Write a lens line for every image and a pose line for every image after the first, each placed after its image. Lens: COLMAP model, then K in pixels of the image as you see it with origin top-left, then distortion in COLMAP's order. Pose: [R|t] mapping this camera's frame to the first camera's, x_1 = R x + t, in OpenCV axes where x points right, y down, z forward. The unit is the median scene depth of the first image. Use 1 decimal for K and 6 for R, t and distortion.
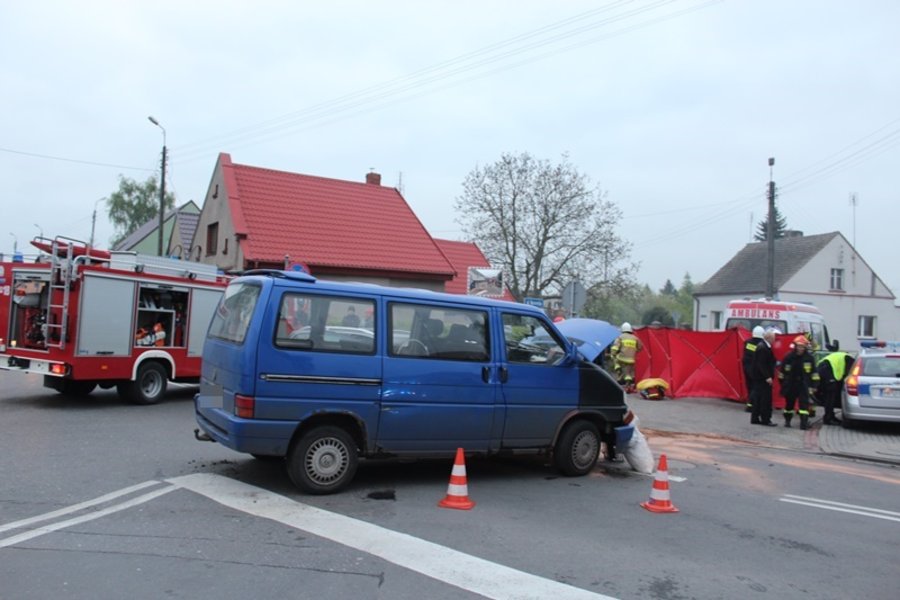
lens RADIAL K [[743.2, 0, 450.0], [0, 743.2, 300.0], [0, 0, 1]] dist [-0.167083, 0.150067]
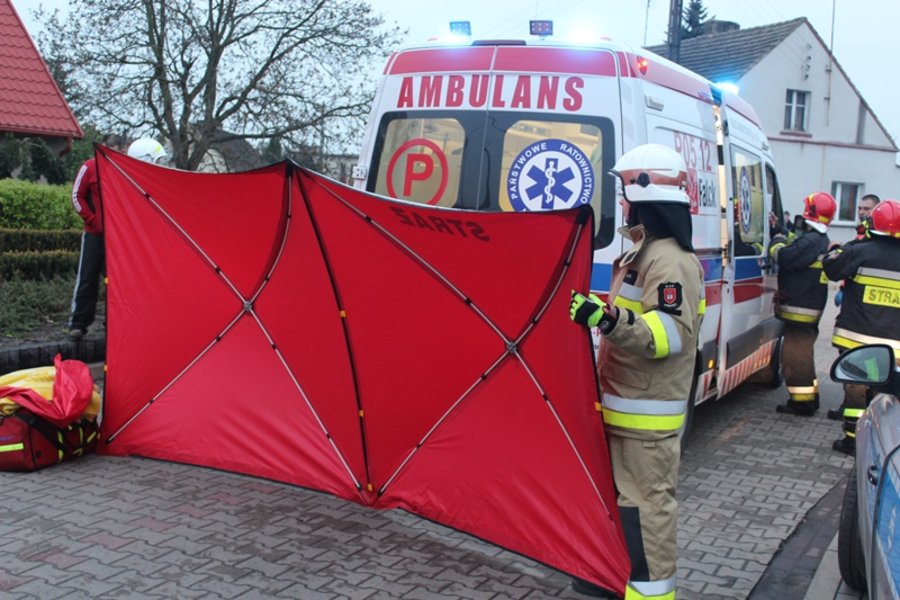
lens RADIAL K [[1079.5, 0, 450.0], [0, 1079.5, 300.0], [0, 0, 1]] dist [-0.060033, 0.052543]
pose [[0.981454, -0.008714, 0.191501, 0.144398], [-0.014505, 0.992727, 0.119511, 0.018672], [-0.191149, -0.120073, 0.974189, 0.276655]]
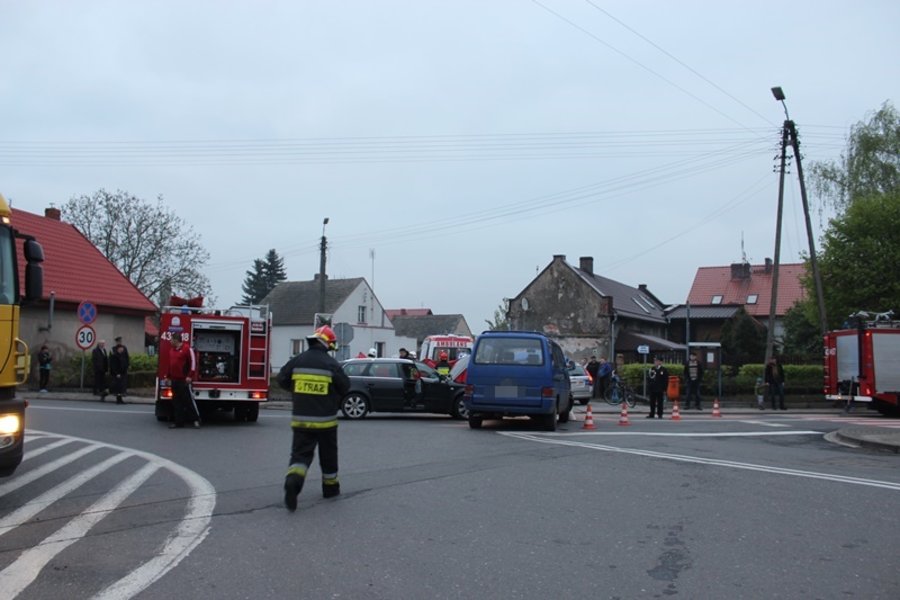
lens RADIAL K [[743.2, 0, 450.0], [0, 743.2, 300.0], [0, 0, 1]] dist [-0.167083, 0.150067]
pose [[0.702131, 0.026179, 0.711566, -0.312314], [-0.002242, 0.999400, -0.034556, -0.009104], [-0.712044, 0.022667, 0.701769, -0.059491]]
